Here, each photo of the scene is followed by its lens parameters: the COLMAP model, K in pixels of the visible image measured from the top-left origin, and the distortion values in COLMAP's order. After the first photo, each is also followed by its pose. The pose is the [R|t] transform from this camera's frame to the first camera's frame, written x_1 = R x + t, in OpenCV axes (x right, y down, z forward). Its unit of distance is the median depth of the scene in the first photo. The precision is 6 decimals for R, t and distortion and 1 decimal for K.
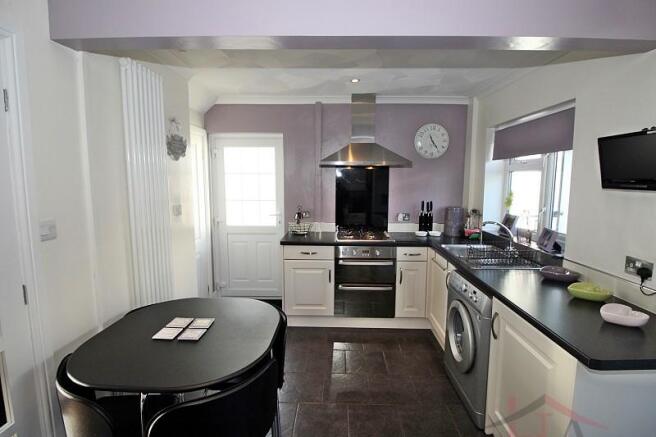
lens RADIAL K [[303.7, 0, 331.0], [0, 303.7, 213.3], [0, 0, 1]] dist [0.000276, -0.012140]
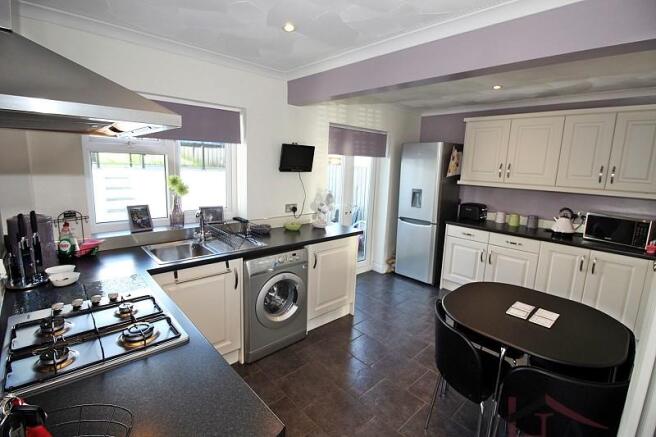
lens RADIAL K [[303.7, 0, 331.0], [0, 303.7, 213.3], [0, 0, 1]] dist [0.000276, -0.012140]
pose [[-0.694819, -0.145959, 0.704218, -0.692263], [0.041091, 0.969532, 0.241492, -0.287138], [-0.718010, 0.196730, -0.667652, 2.201803]]
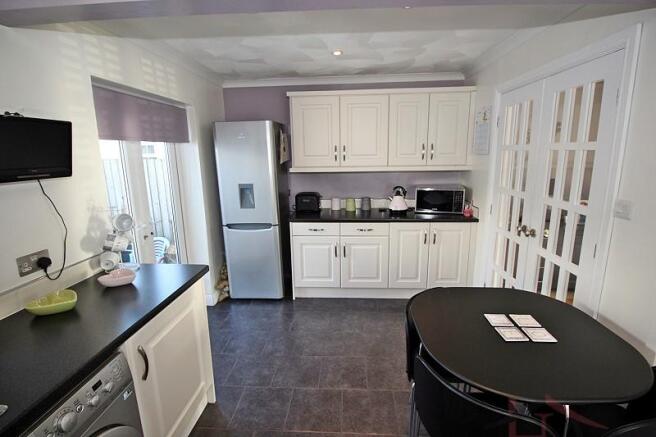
lens RADIAL K [[303.7, 0, 331.0], [0, 303.7, 213.3], [0, 0, 1]] dist [0.000276, -0.012140]
pose [[-0.998947, 0.001856, 0.045843, 0.043343], [0.015749, 0.952343, 0.304623, -0.234955], [-0.043093, 0.305024, -0.951369, 1.773433]]
